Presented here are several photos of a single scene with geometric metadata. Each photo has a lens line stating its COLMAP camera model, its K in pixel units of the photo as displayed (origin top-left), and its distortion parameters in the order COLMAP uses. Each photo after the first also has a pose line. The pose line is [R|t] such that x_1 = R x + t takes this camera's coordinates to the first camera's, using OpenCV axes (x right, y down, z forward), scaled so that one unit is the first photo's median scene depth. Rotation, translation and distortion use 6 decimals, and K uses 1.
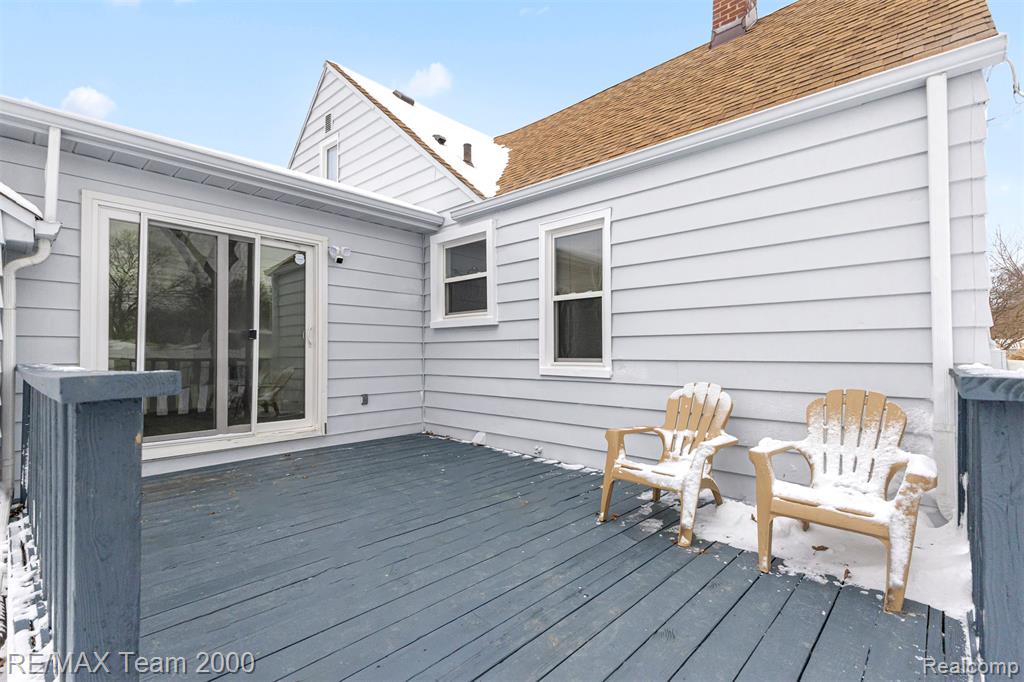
lens RADIAL K [[452.7, 0, 514.6], [0, 452.7, 338.1], [0, 0, 1]] dist [0.019275, 0.000205]
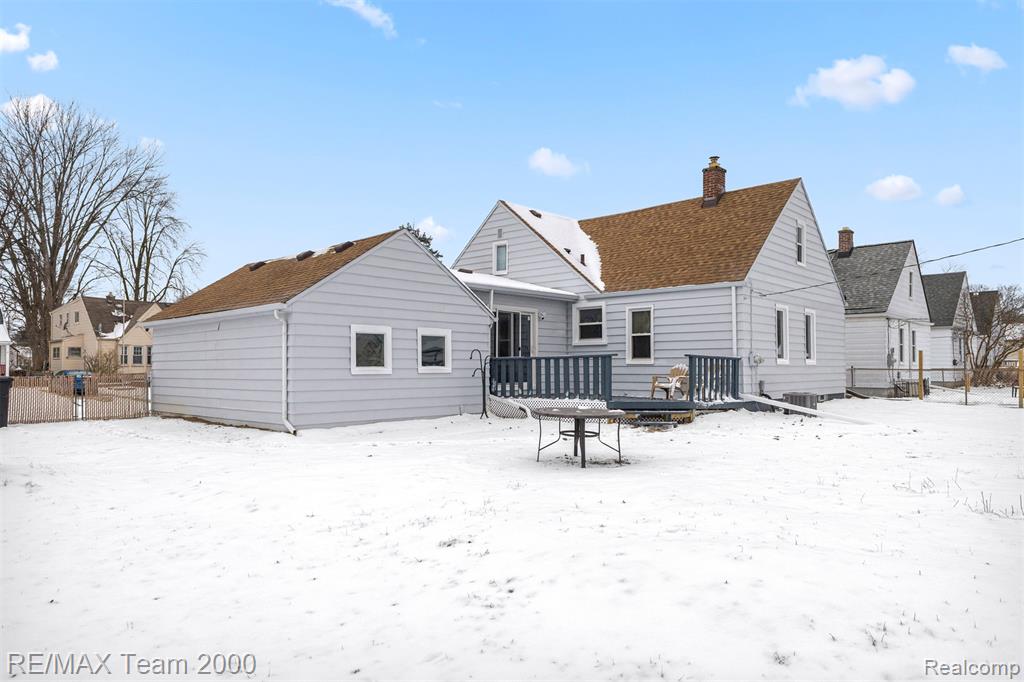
lens RADIAL K [[666.1, 0, 514.8], [0, 666.1, 340.1], [0, 0, 1]] dist [0.014140, -0.007260]
pose [[0.999955, 0.001846, 0.009328, -0.539303], [-0.001714, 0.999898, -0.014193, -0.002189], [-0.009353, 0.014176, 0.999856, -2.449083]]
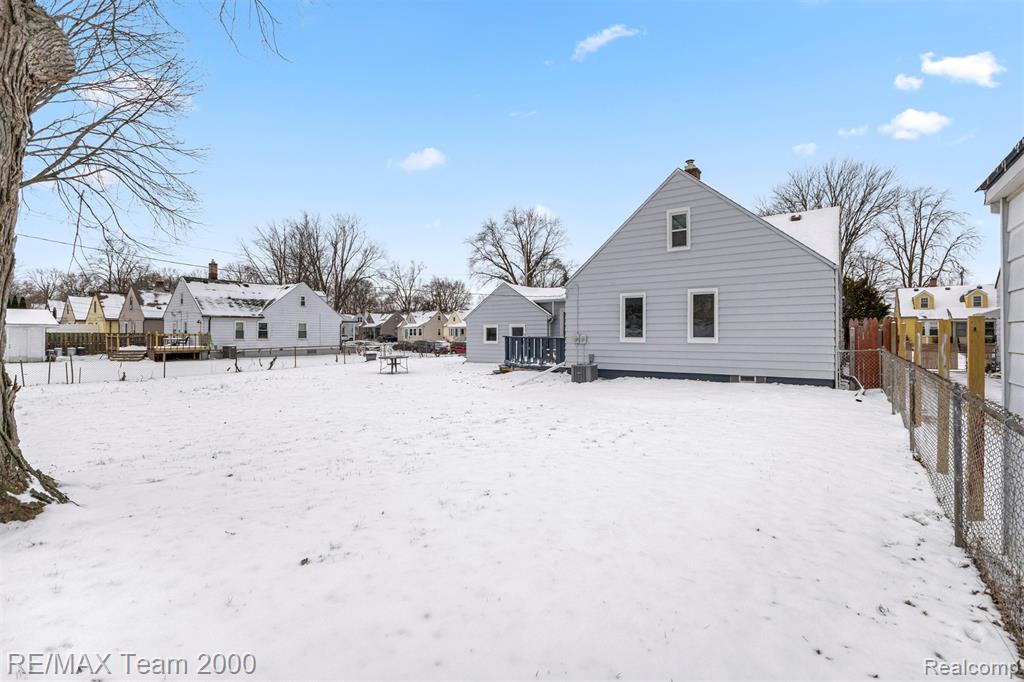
lens RADIAL K [[452.8, 0, 513.7], [0, 452.8, 335.5], [0, 0, 1]] dist [-0.001286, 0.000556]
pose [[0.144735, 0.002420, -0.989467, 3.322741], [0.026740, 0.999622, 0.006356, -0.009499], [0.989109, -0.027378, 0.144616, -0.303846]]
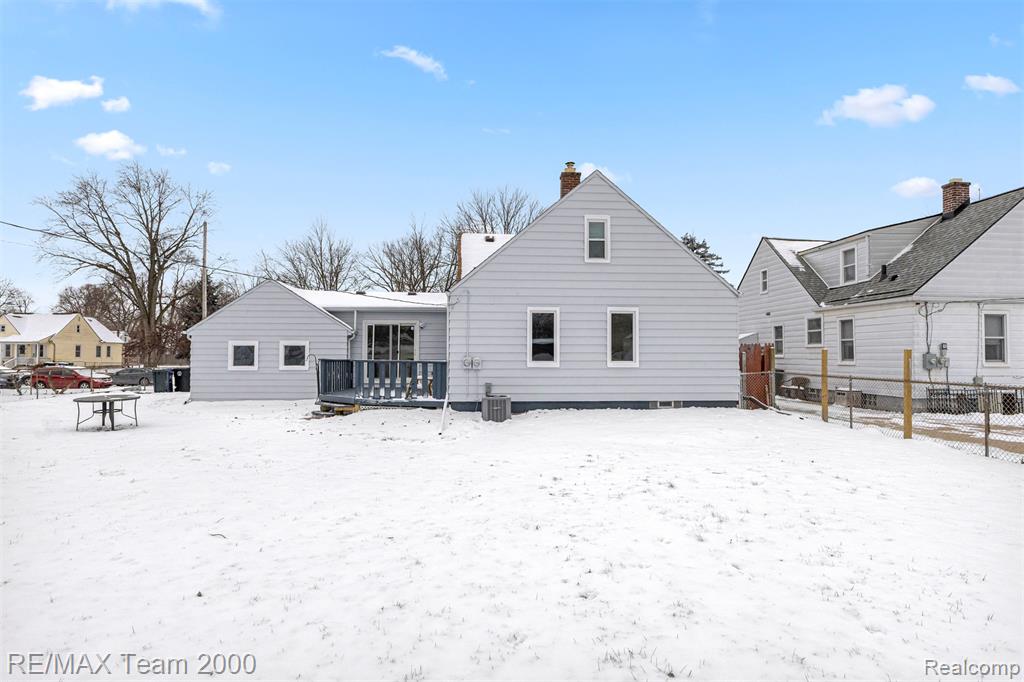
lens RADIAL K [[542.6, 0, 511.9], [0, 542.6, 347.2], [0, 0, 1]] dist [-0.017499, -0.000828]
pose [[0.743375, -0.008432, -0.668822, 2.428882], [0.013379, 0.999908, 0.002263, -0.037985], [0.668741, -0.010630, 0.743419, -1.270786]]
